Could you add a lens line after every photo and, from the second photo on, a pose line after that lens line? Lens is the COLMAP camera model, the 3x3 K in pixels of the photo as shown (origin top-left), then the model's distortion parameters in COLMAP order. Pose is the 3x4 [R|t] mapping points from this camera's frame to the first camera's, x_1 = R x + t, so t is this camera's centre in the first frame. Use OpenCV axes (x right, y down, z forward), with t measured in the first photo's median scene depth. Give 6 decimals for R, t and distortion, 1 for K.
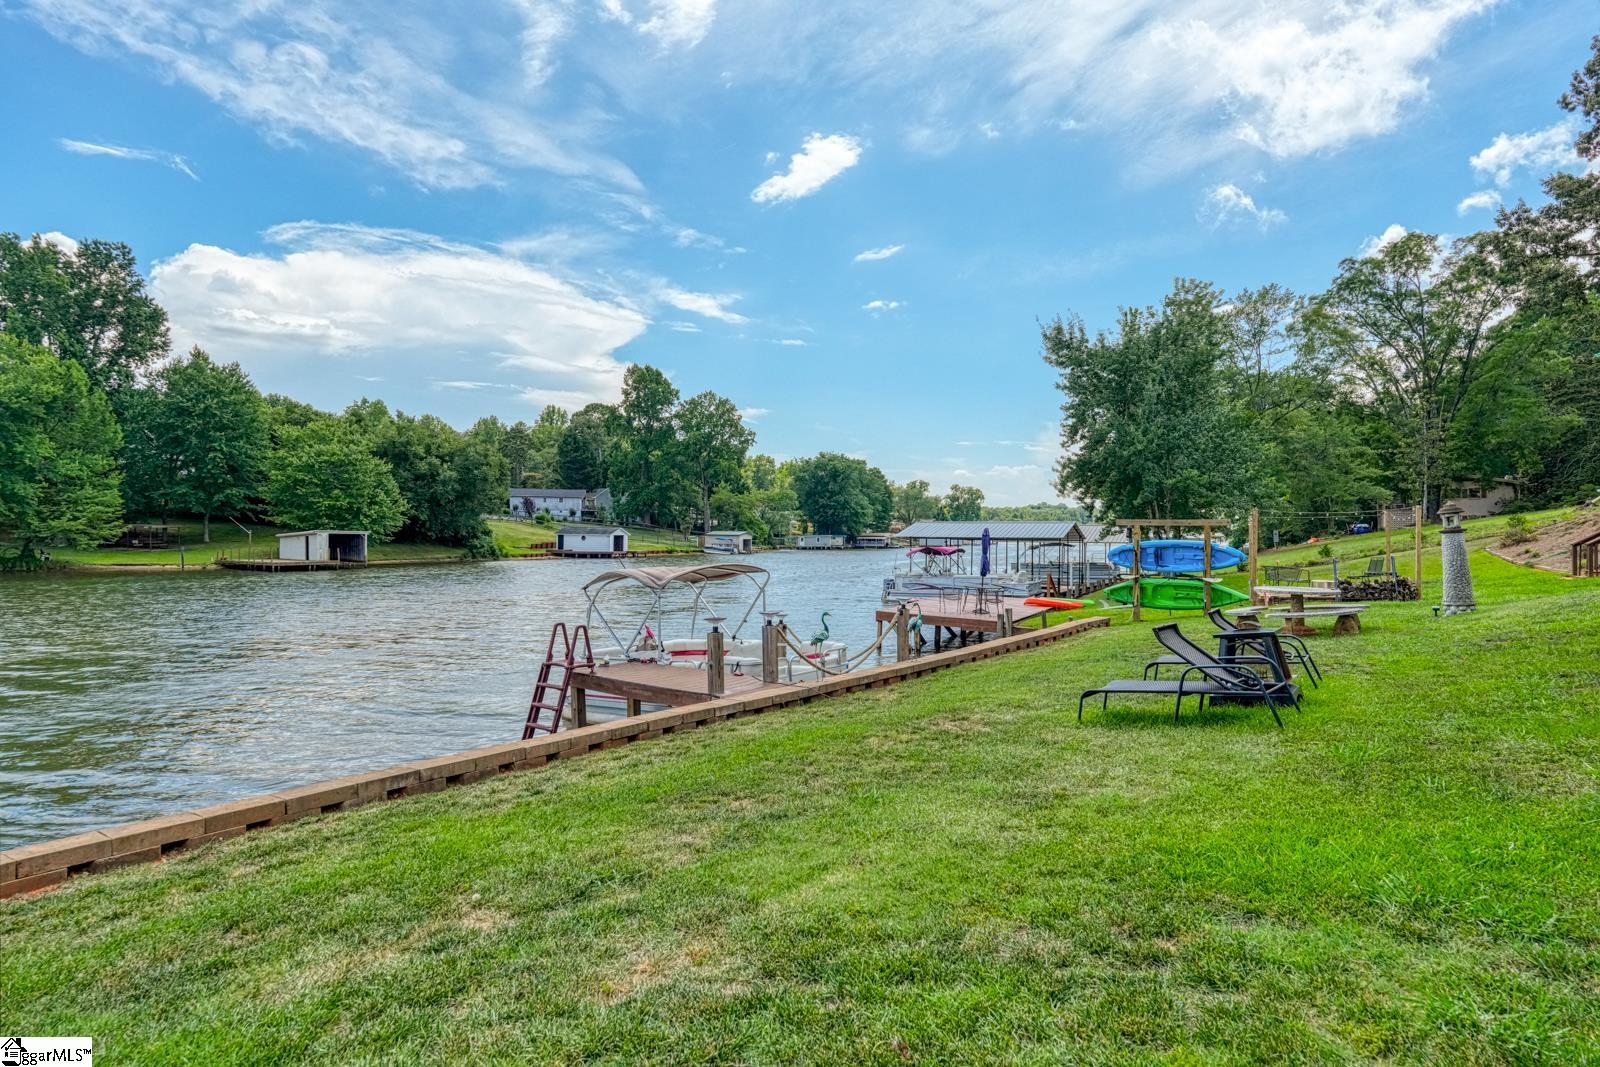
lens RADIAL K [[848.6, 0, 795.7], [0, 848.6, 560.5], [0, 0, 1]] dist [0.001220, 0.000781]
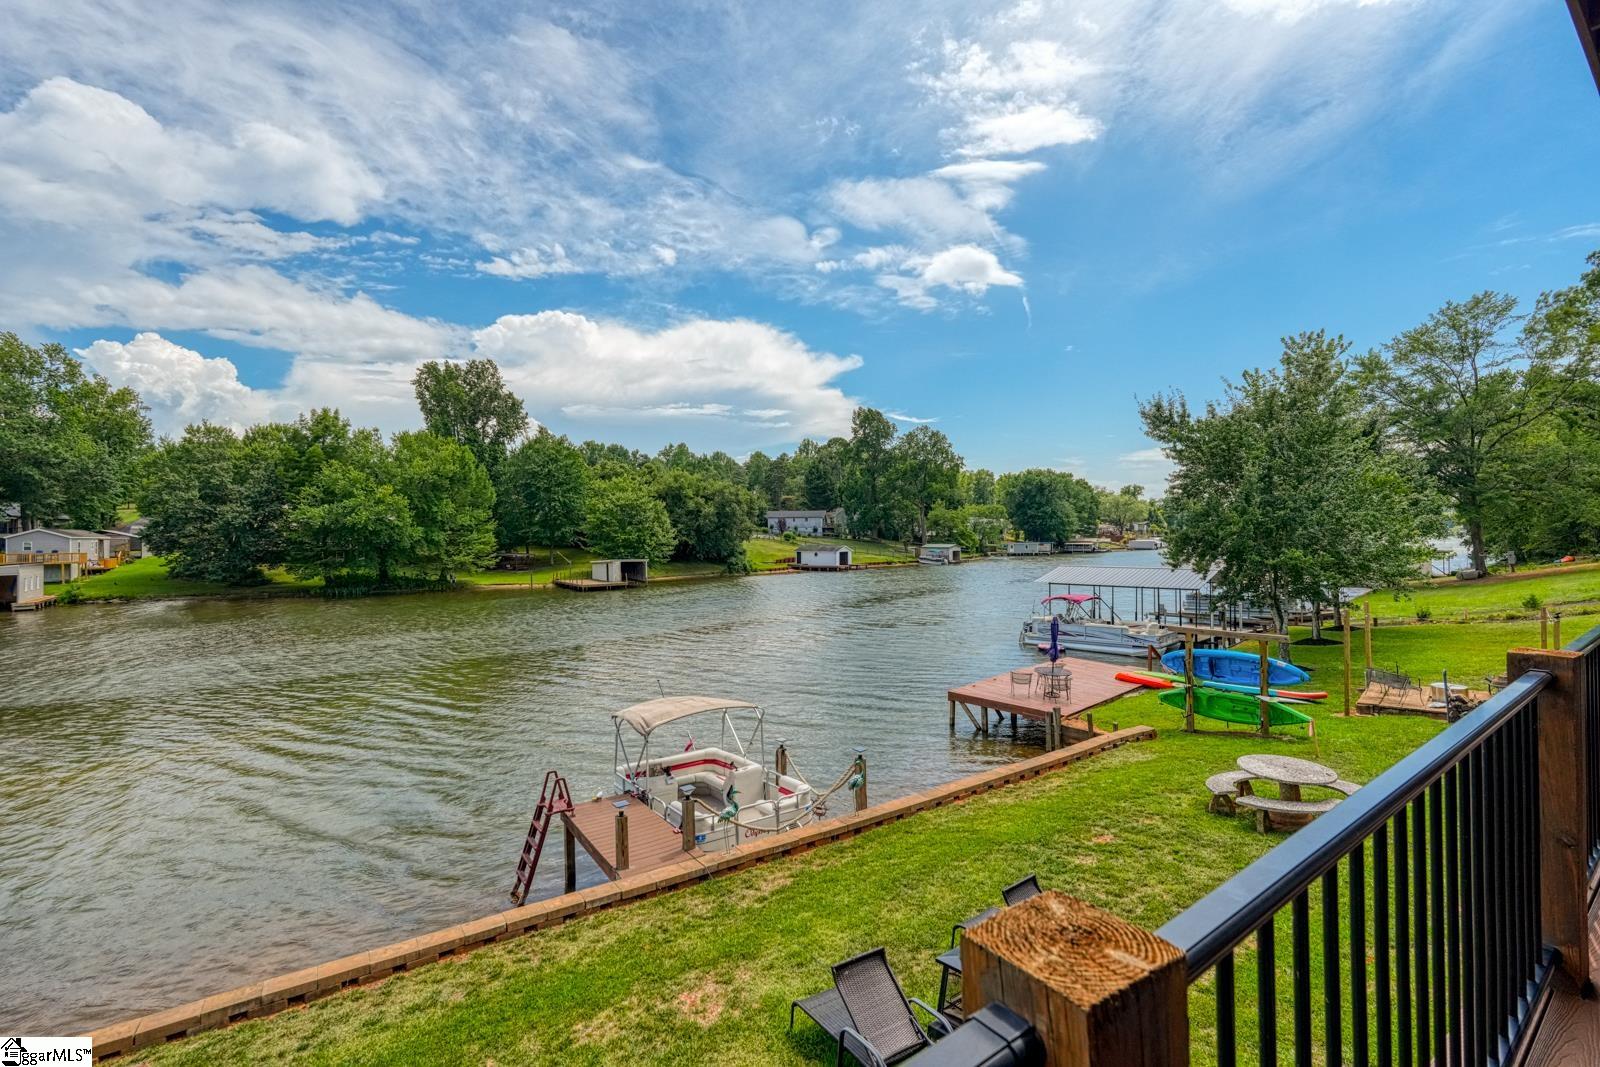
lens RADIAL K [[703.0, 0, 794.2], [0, 703.0, 529.9], [0, 0, 1]] dist [-0.000793, 0.000187]
pose [[0.948365, -0.017758, -0.316684, 0.040526], [0.007792, 0.999435, -0.032709, -0.025164], [0.317085, 0.028553, 0.947967, 0.011660]]
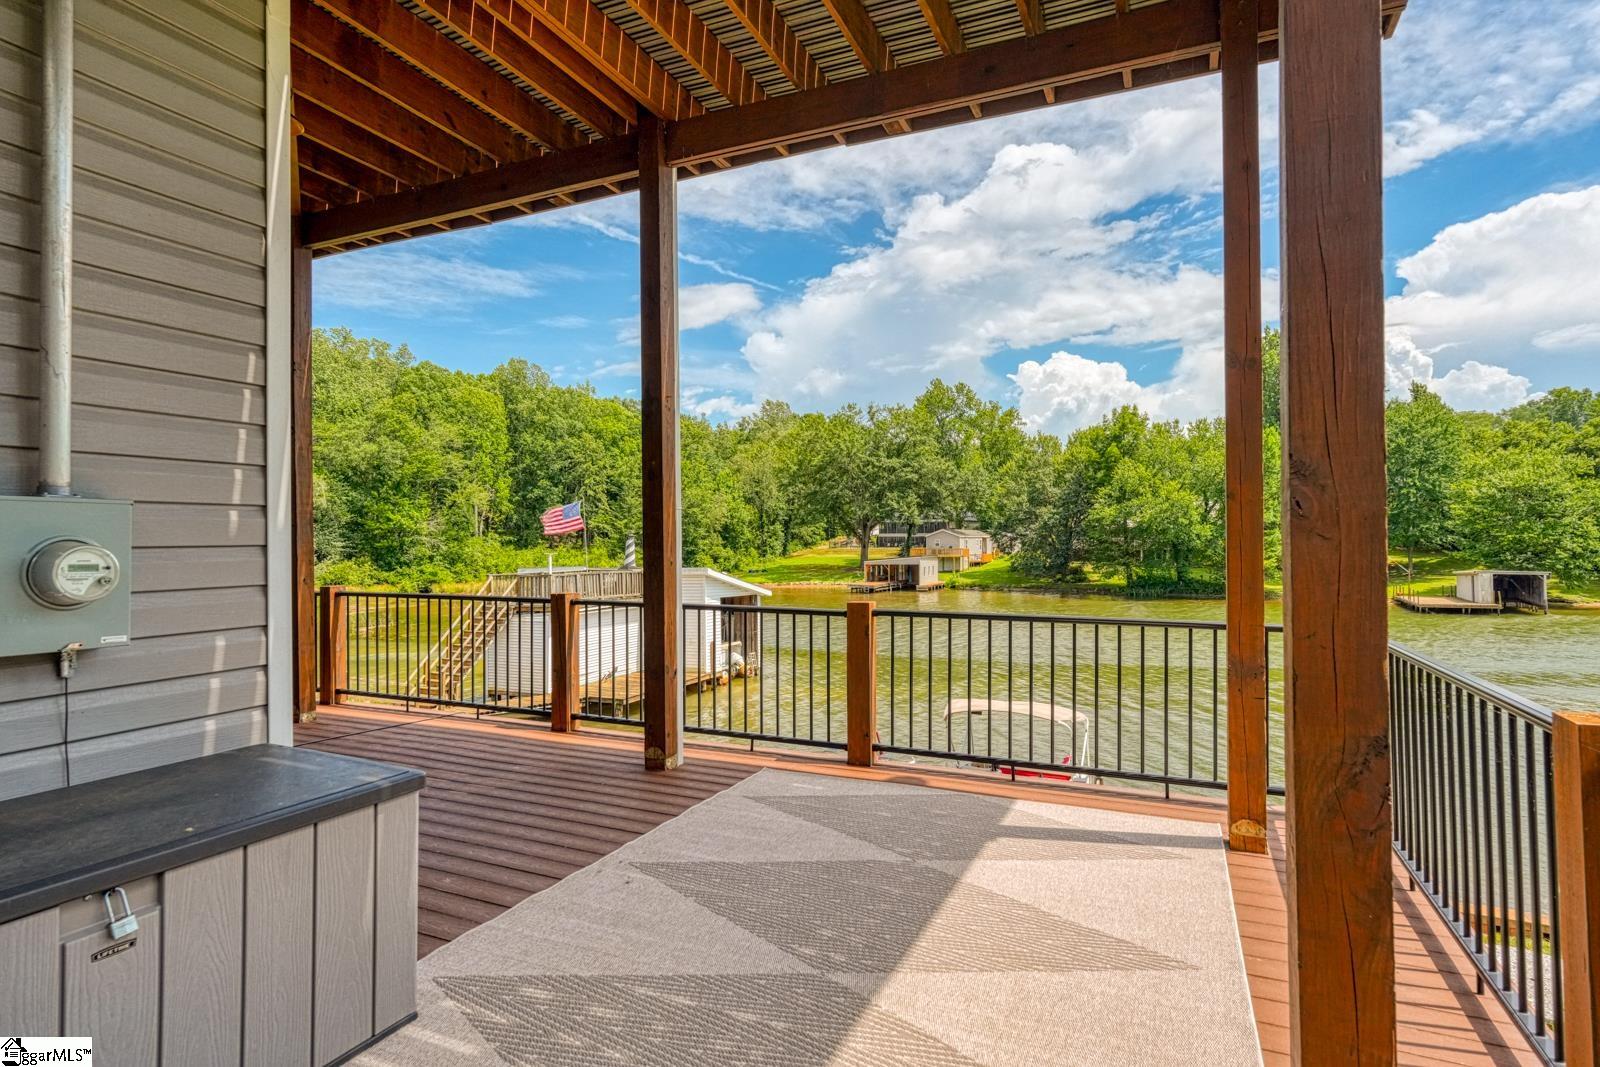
lens RADIAL K [[835.5, 0, 794.6], [0, 835.5, 527.0], [0, 0, 1]] dist [-0.001366, 0.000600]
pose [[0.158308, -0.024575, -0.987084, 0.123558], [-0.018373, 0.999444, -0.027830, -0.024874], [0.987219, 0.022542, 0.157769, 0.070049]]
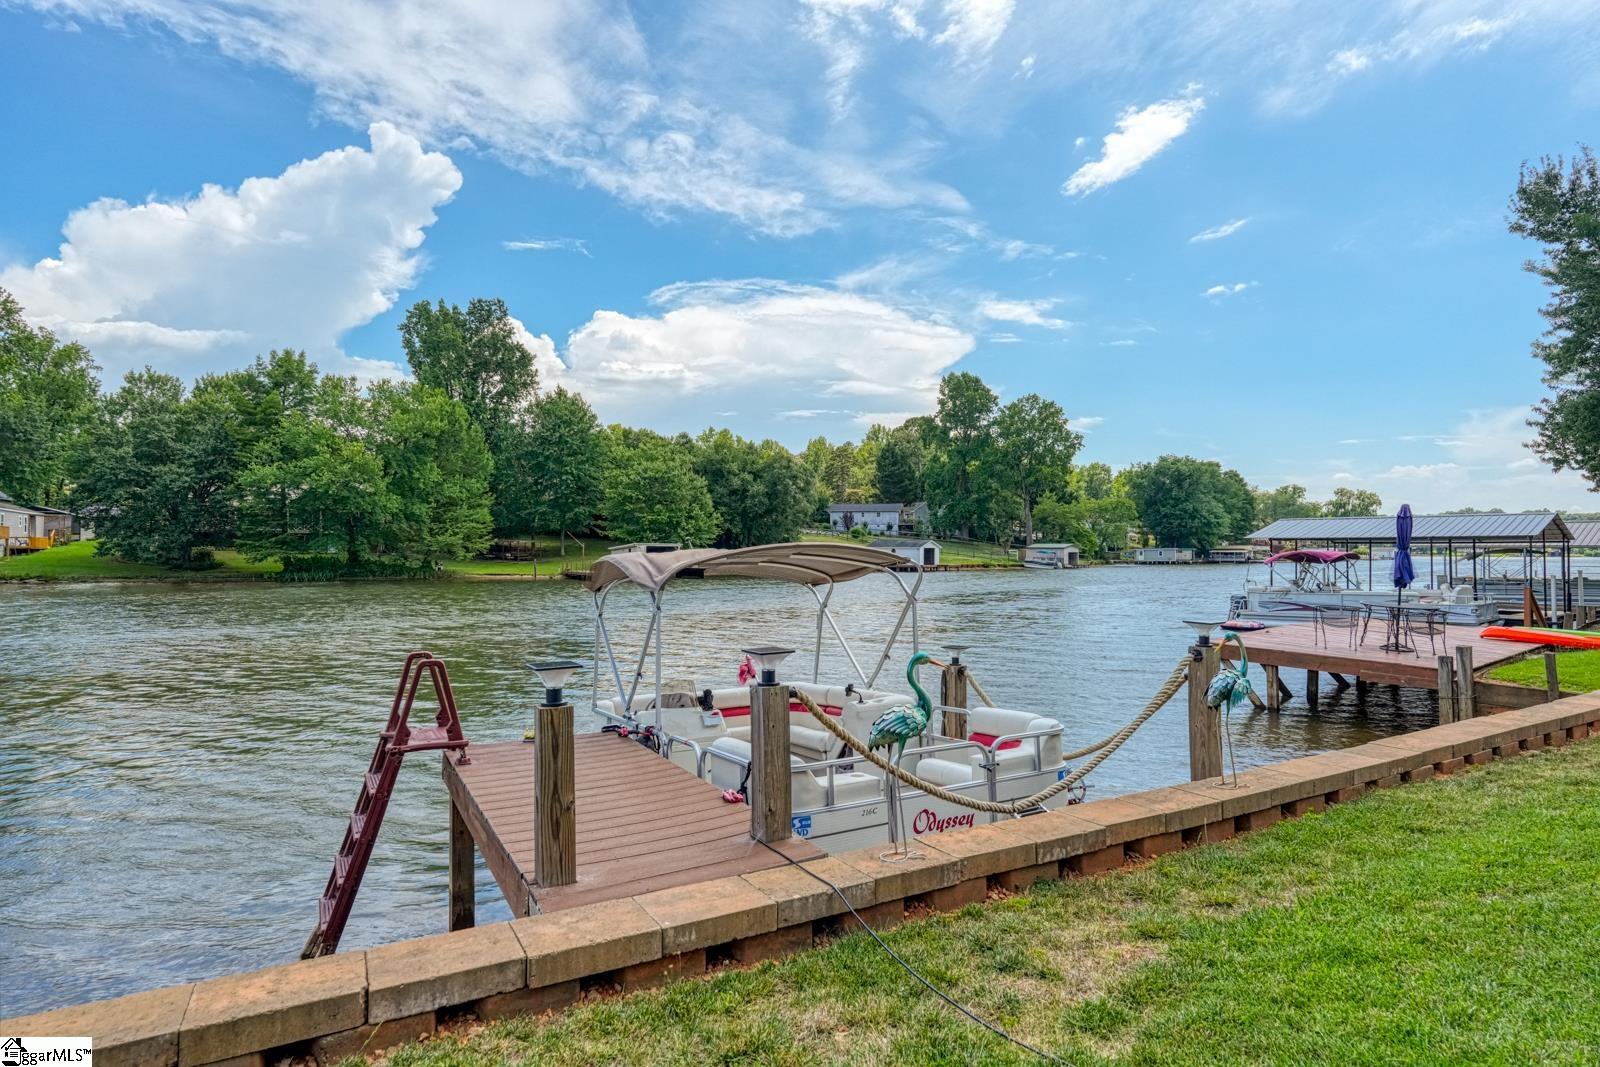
lens RADIAL K [[835.5, 0, 794.6], [0, 835.5, 527.0], [0, 0, 1]] dist [-0.001366, 0.000600]
pose [[0.923272, -0.016515, -0.383791, 0.011842], [-0.006612, 0.998244, -0.058862, 0.002765], [0.384089, 0.056883, 0.921542, 0.063653]]
